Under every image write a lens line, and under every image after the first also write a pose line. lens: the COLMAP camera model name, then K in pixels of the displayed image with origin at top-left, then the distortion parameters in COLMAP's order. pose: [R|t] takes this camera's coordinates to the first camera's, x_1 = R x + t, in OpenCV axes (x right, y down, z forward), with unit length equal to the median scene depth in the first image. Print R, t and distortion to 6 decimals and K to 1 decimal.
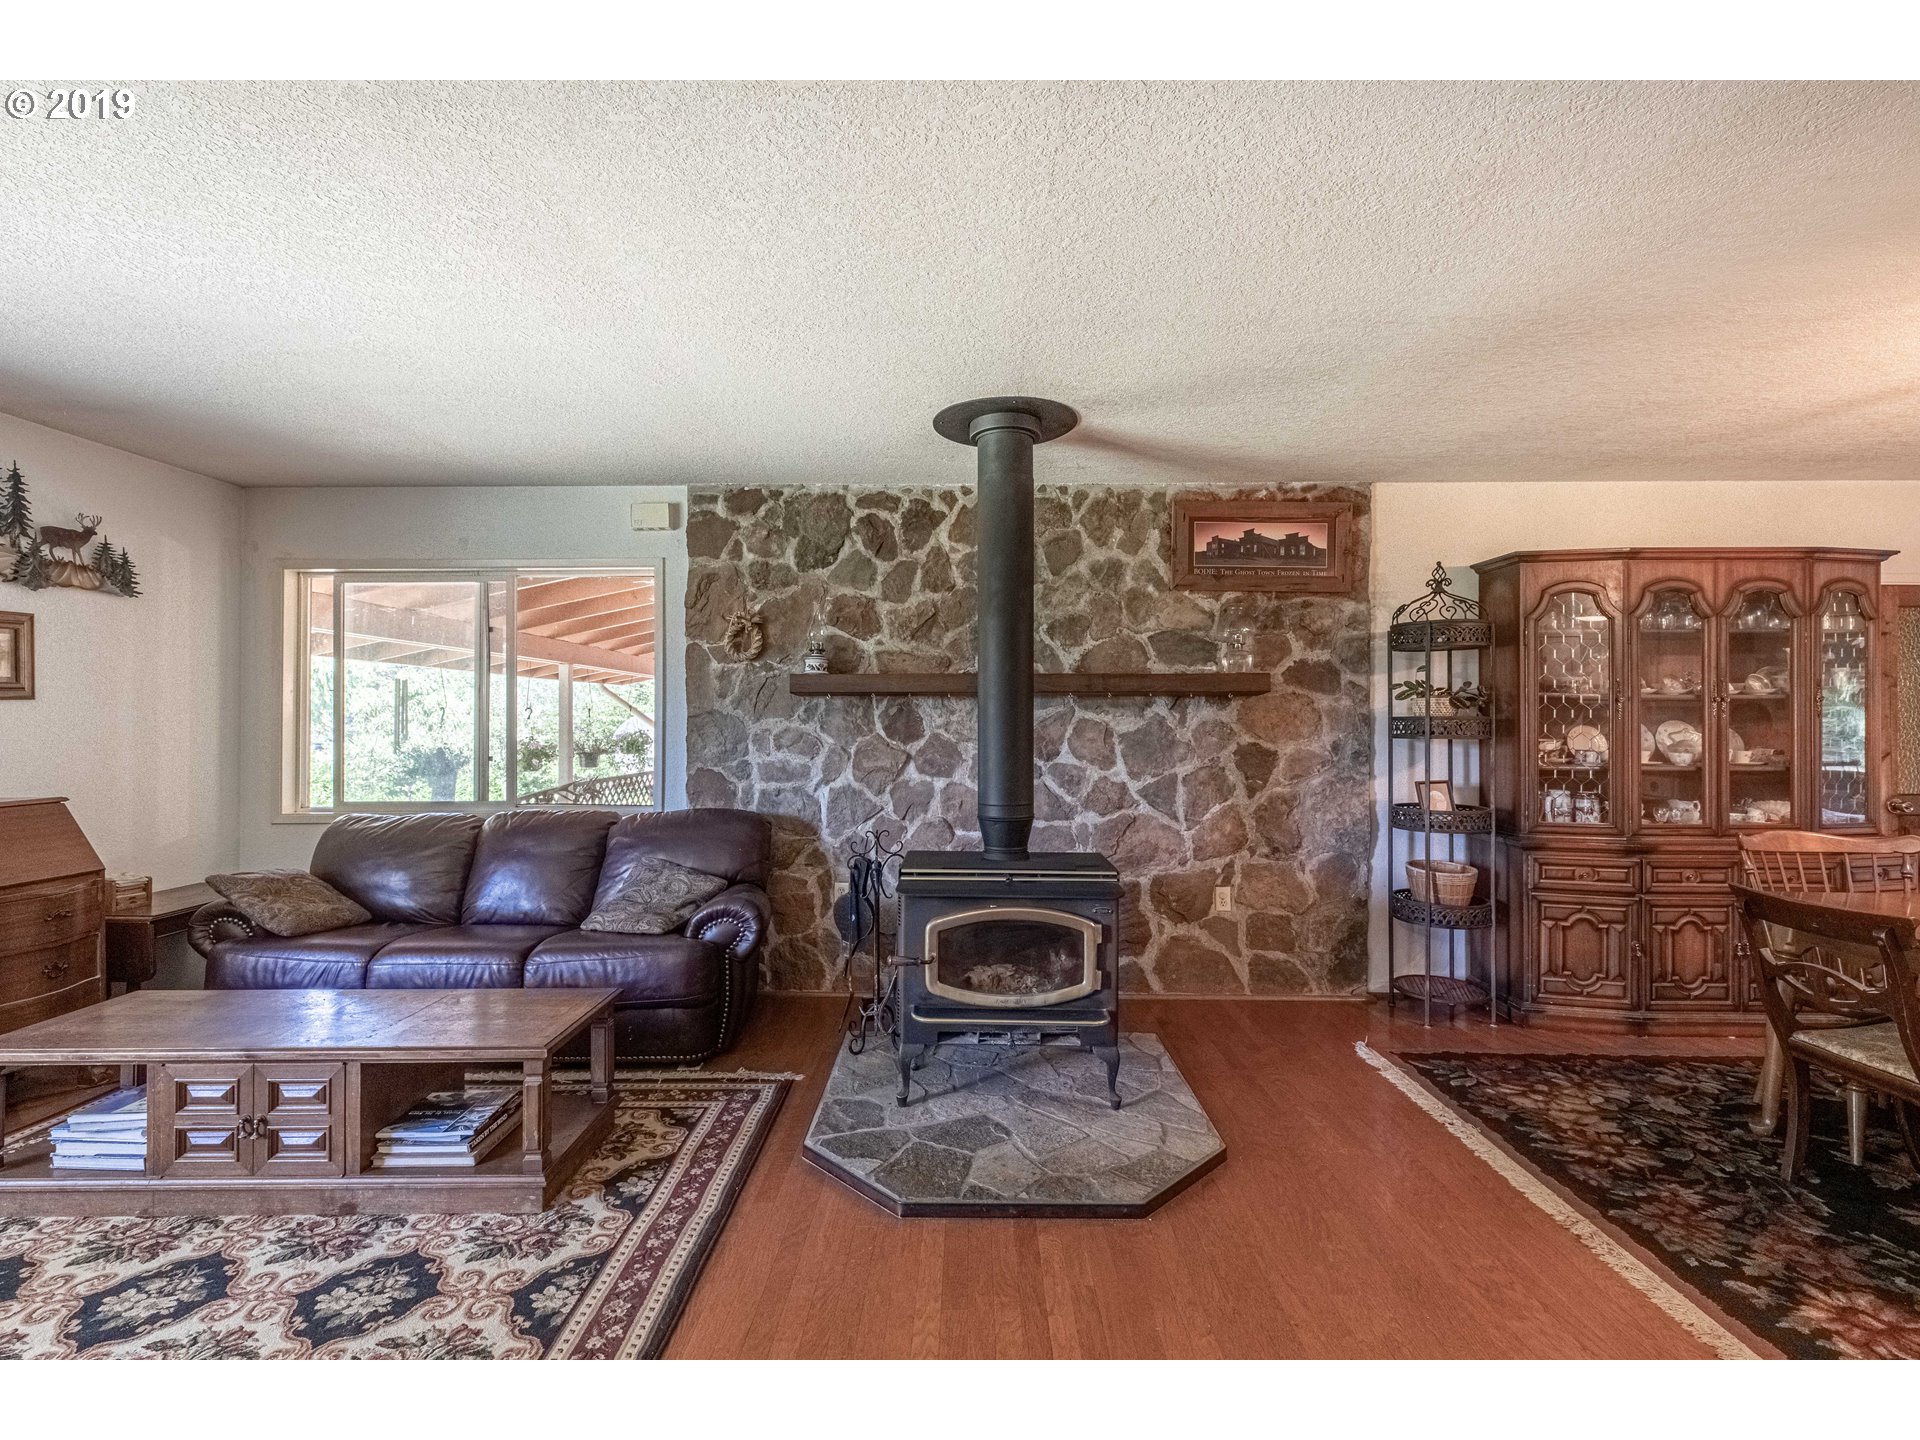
lens RADIAL K [[863.5, 0, 956.6], [0, 863.5, 713.1], [0, 0, 1]] dist [0.020152, 0.000322]
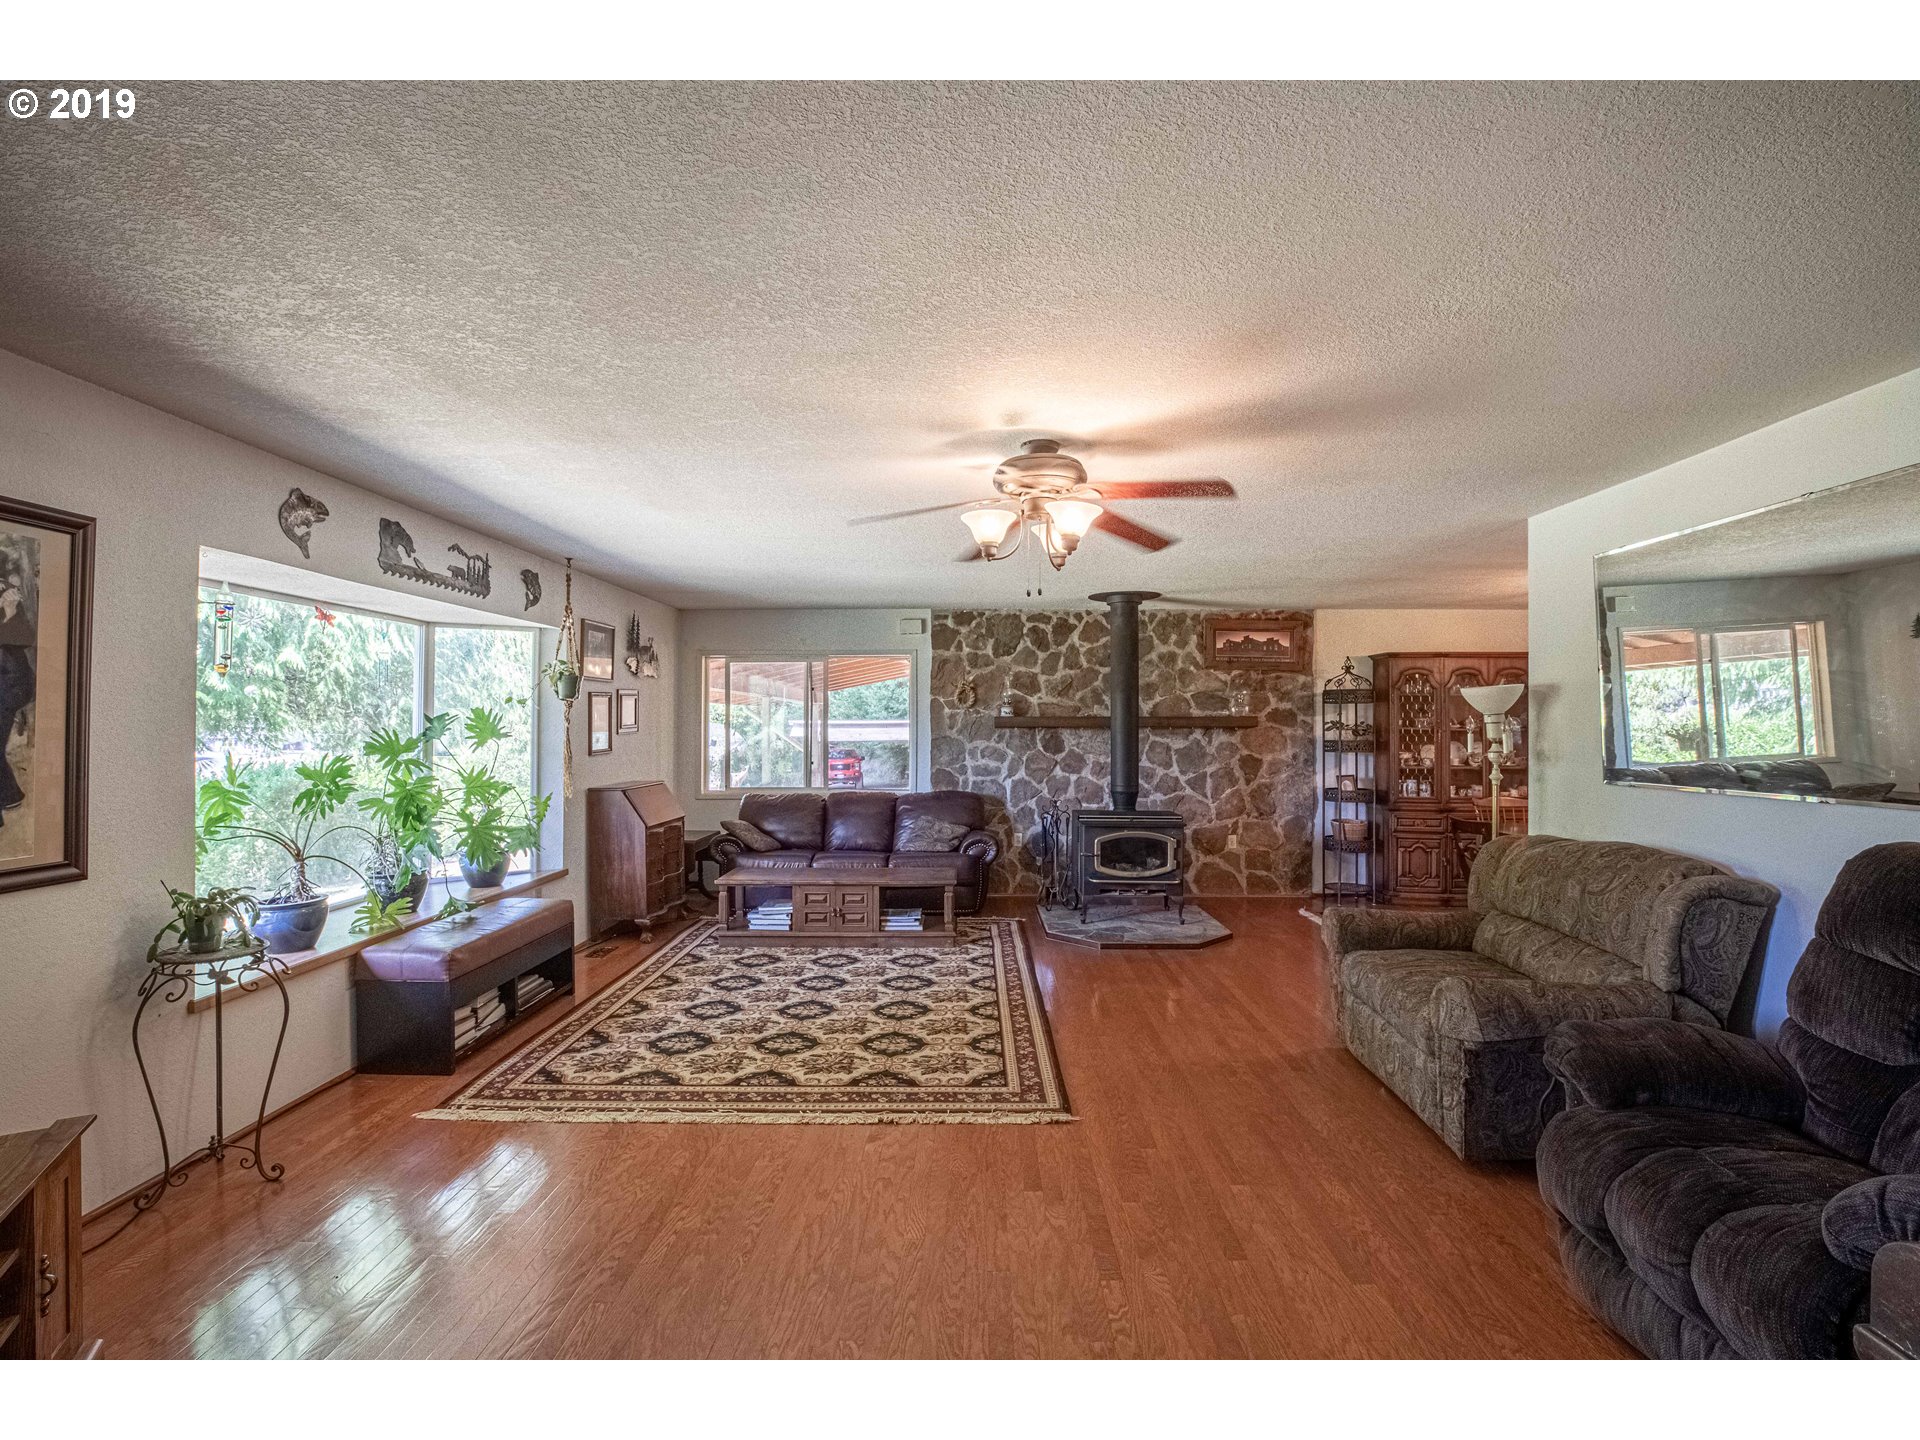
lens RADIAL K [[893.6, 0, 958.4], [0, 893.6, 718.5], [0, 0, 1]] dist [-0.017865, -0.000179]
pose [[1.000000, 0.000424, 0.000394, -0.260979], [-0.000424, 1.000000, -0.000864, -0.038153], [-0.000394, 0.000864, 1.000000, -0.849602]]
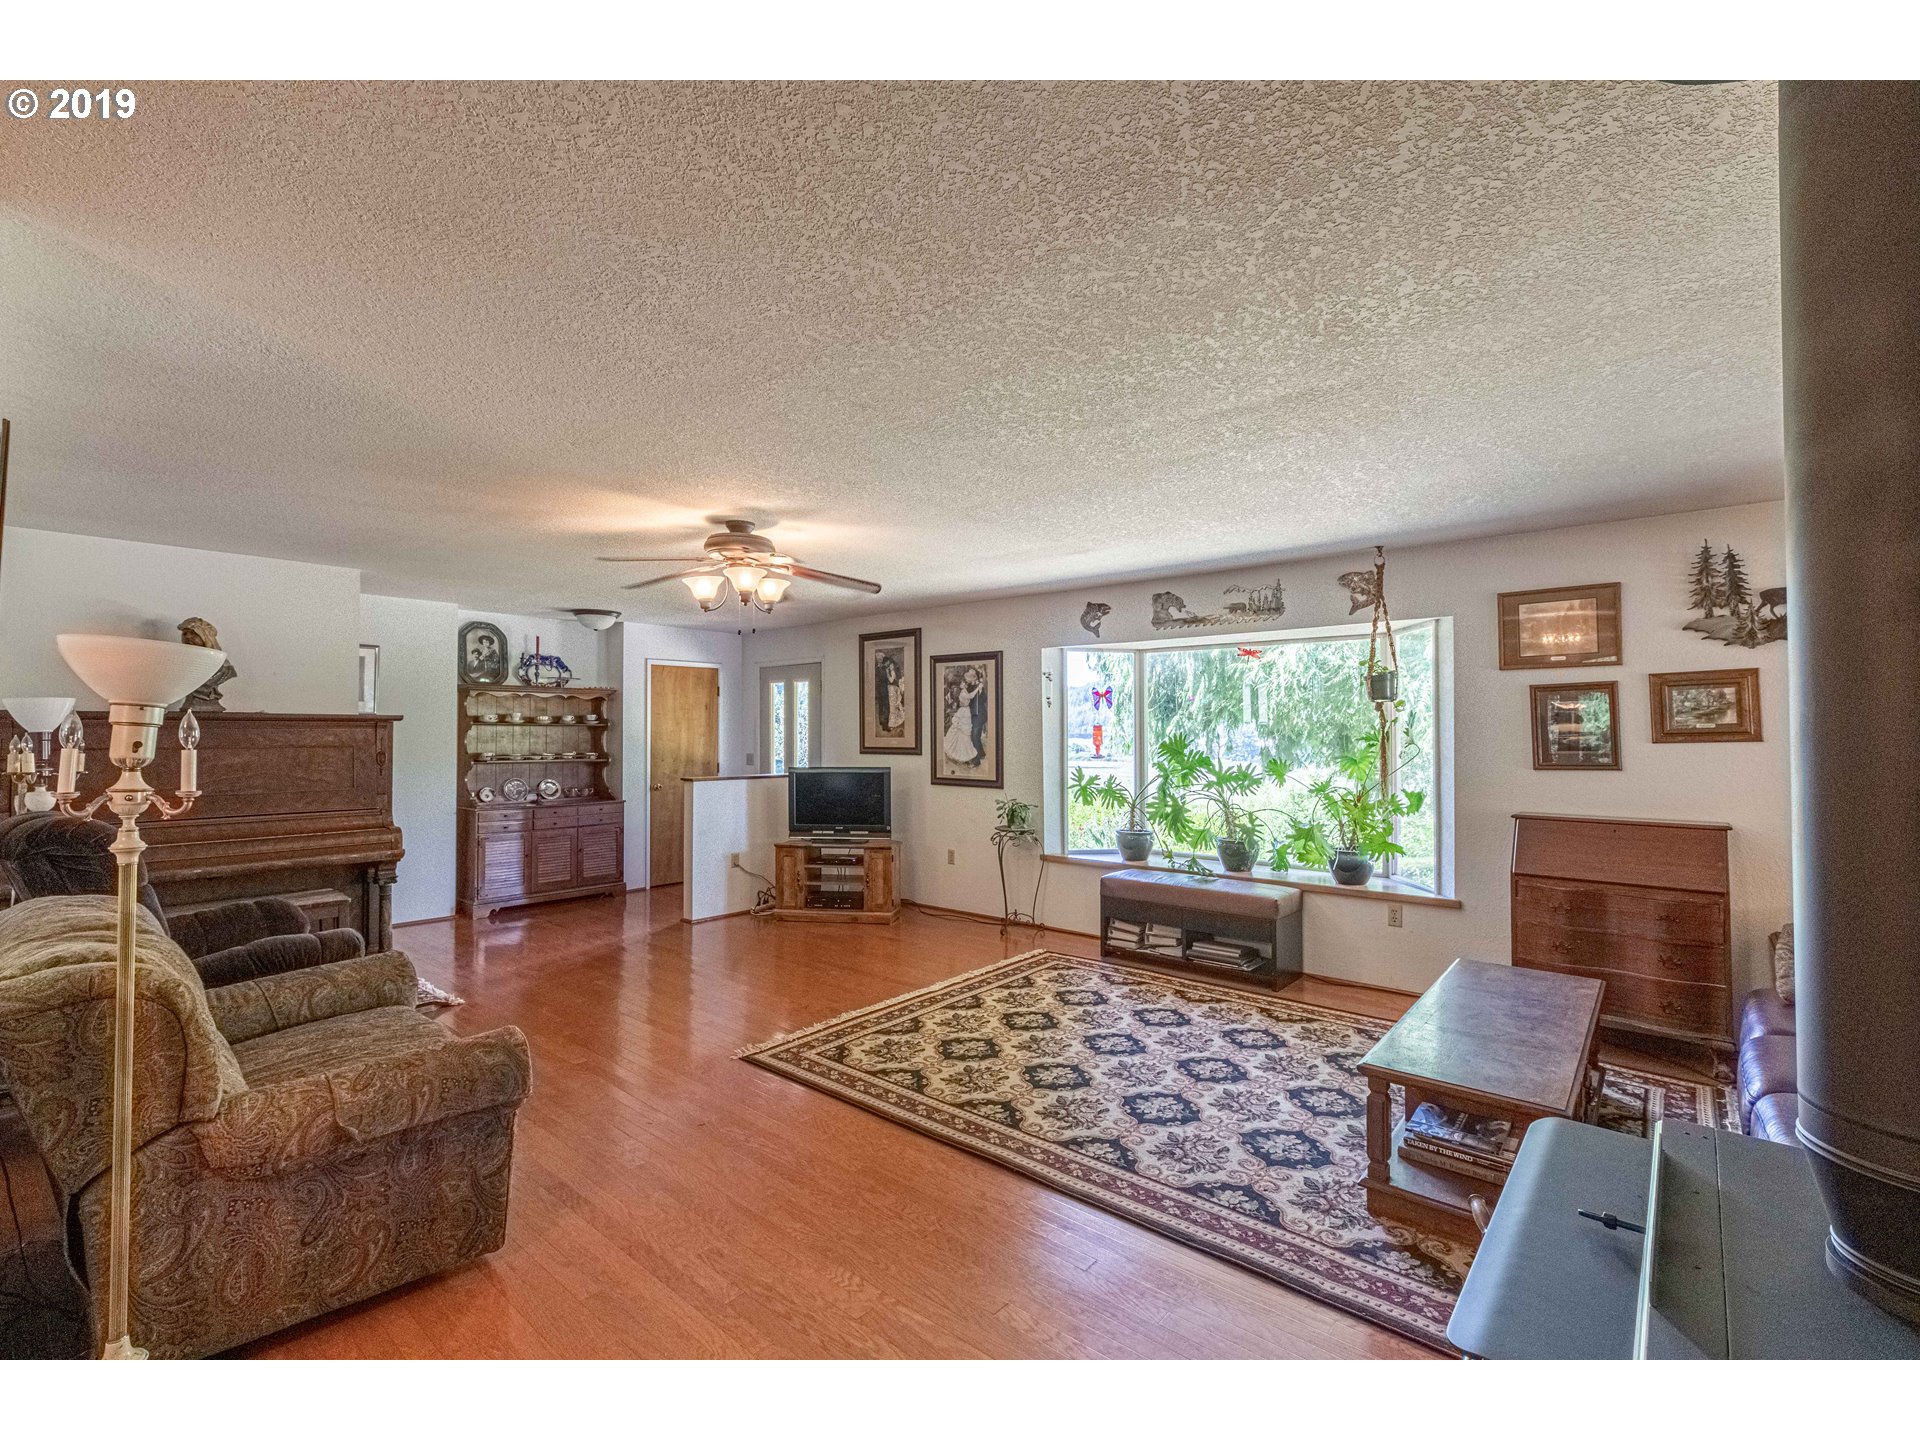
lens RADIAL K [[863.5, 0, 952.6], [0, 863.5, 723.7], [0, 0, 1]] dist [0.020152, 0.000322]
pose [[-0.638380, -0.005918, -0.769698, 0.435562], [0.005577, 0.999909, -0.012314, -0.025895], [0.769701, -0.012154, -0.638289, 0.781701]]
